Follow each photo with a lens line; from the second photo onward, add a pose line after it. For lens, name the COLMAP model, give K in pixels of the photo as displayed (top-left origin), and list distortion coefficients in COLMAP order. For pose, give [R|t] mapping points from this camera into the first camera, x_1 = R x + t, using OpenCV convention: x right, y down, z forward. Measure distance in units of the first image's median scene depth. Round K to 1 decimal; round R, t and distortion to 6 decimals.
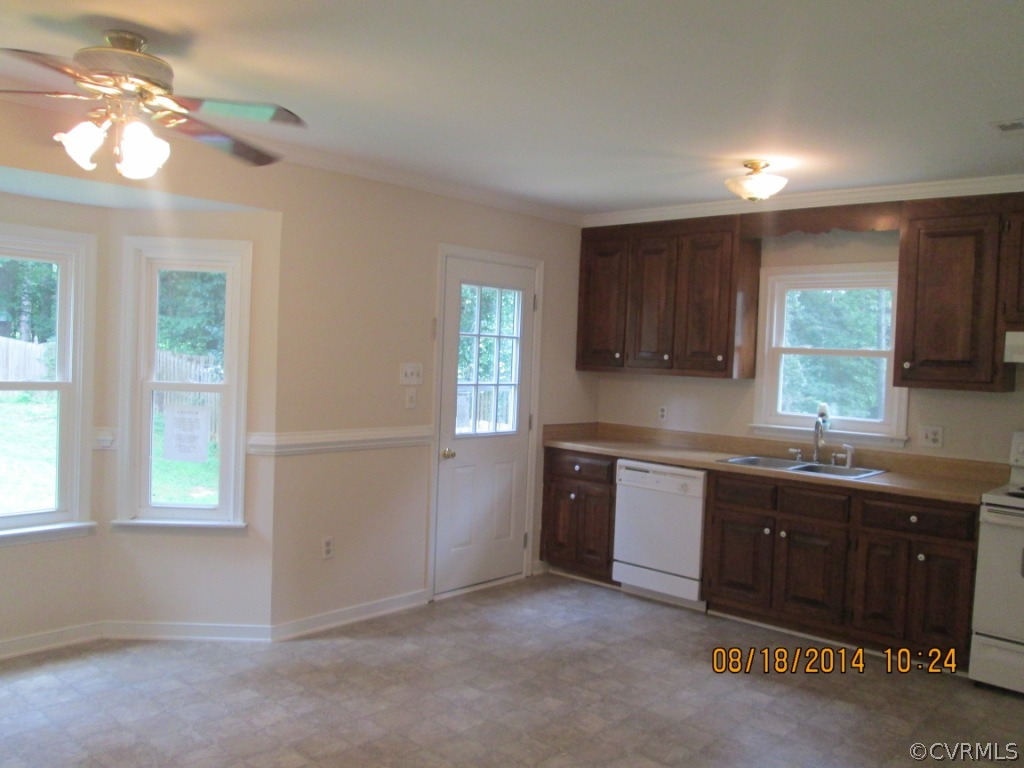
lens RADIAL K [[856.4, 0, 512.0], [0, 856.4, 384.0], [0, 0, 1]] dist [-0.041912, 0.014814]
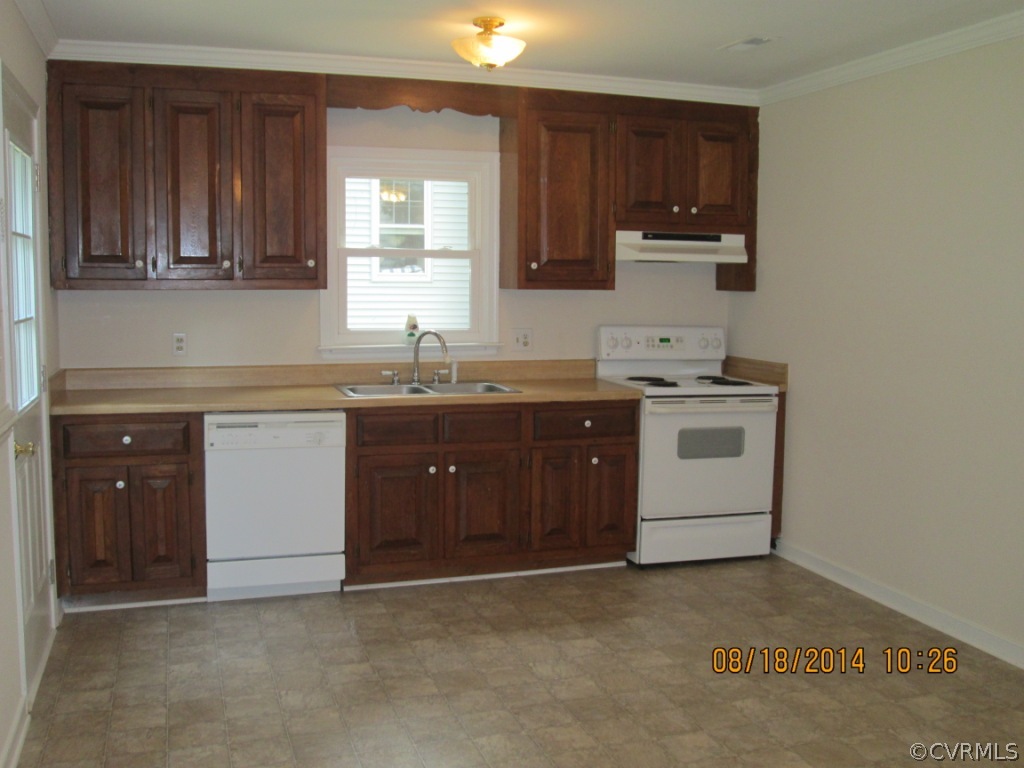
lens RADIAL K [[1021.1, 0, 512.0], [0, 1021.1, 384.0], [0, 0, 1]] dist [-0.070005, 0.011650]
pose [[0.495303, -0.124332, 0.859777, -0.542564], [0.042741, 0.991994, 0.118829, -0.028072], [-0.867668, -0.022108, 0.496652, 0.464181]]
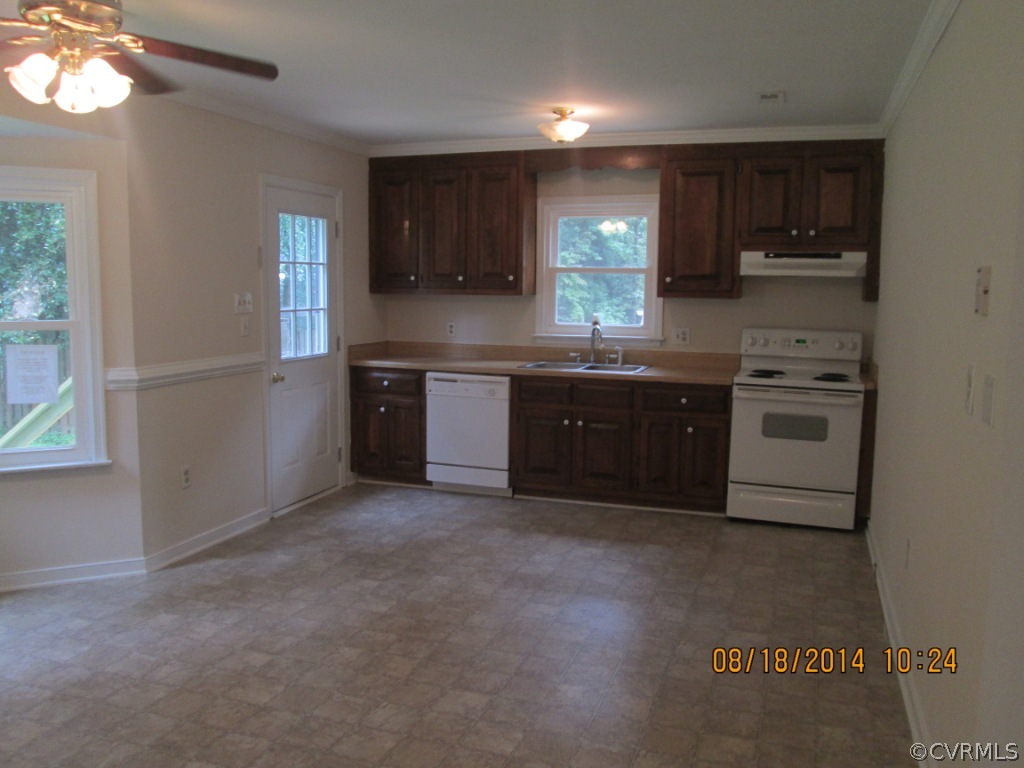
lens RADIAL K [[856.4, 0, 512.0], [0, 856.4, 384.0], [0, 0, 1]] dist [-0.041912, 0.014814]
pose [[0.921848, -0.075032, 0.380219, -0.238529], [0.039424, 0.994146, 0.100598, -0.005171], [-0.385541, -0.077746, 0.919409, -0.077753]]
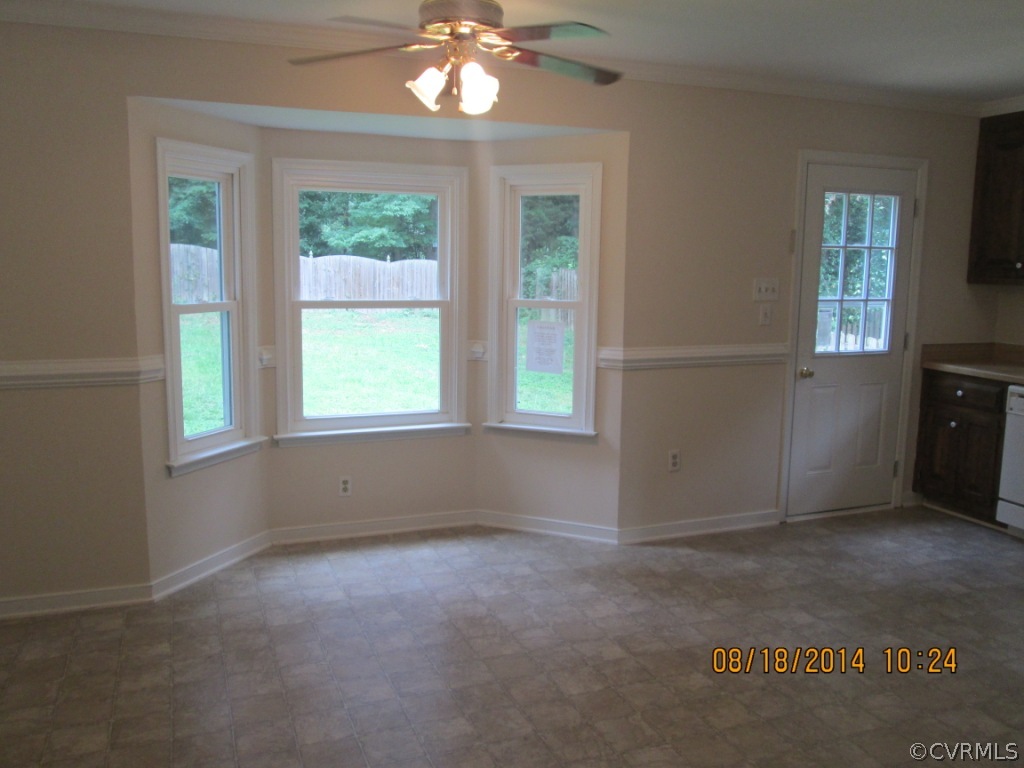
lens RADIAL K [[856.4, 0, 512.0], [0, 856.4, 384.0], [0, 0, 1]] dist [-0.041912, 0.014814]
pose [[0.893721, 0.036675, -0.447121, 0.067388], [0.007450, 0.995302, 0.096531, -0.000721], [0.448561, -0.089603, 0.889250, 0.005185]]
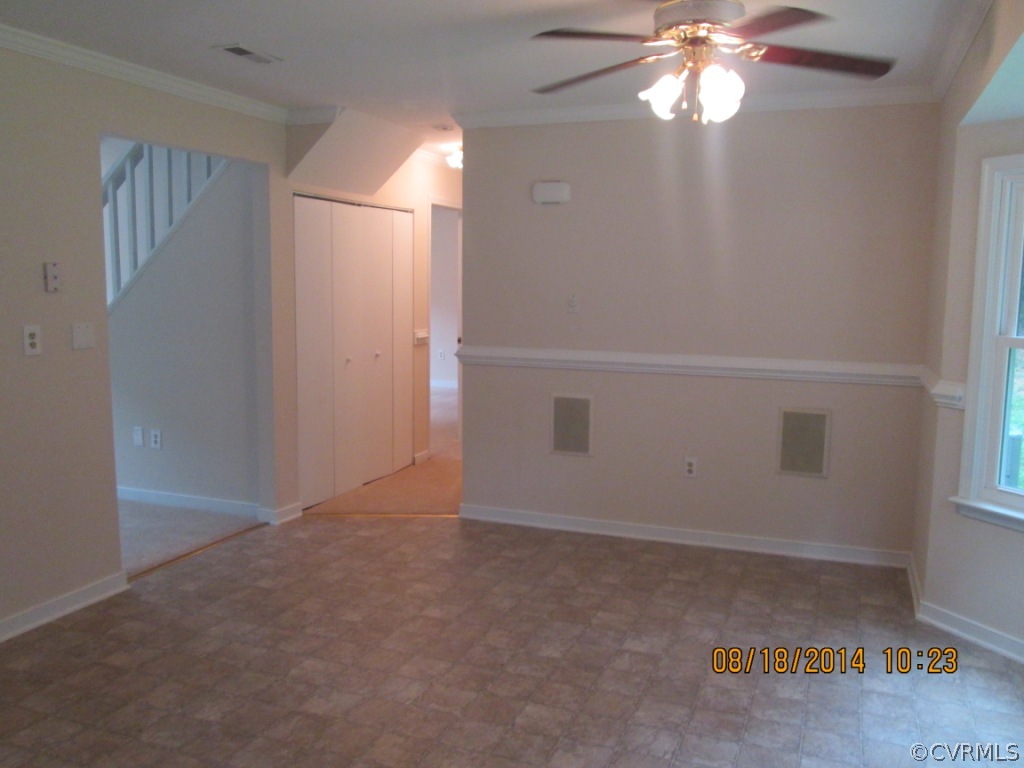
lens RADIAL K [[856.4, 0, 512.0], [0, 856.4, 384.0], [0, 0, 1]] dist [-0.041912, 0.014814]
pose [[-0.936369, -0.005363, -0.350977, 0.068927], [-0.059012, 0.988057, 0.142339, -0.039674], [0.346022, 0.153993, -0.925502, 1.183873]]
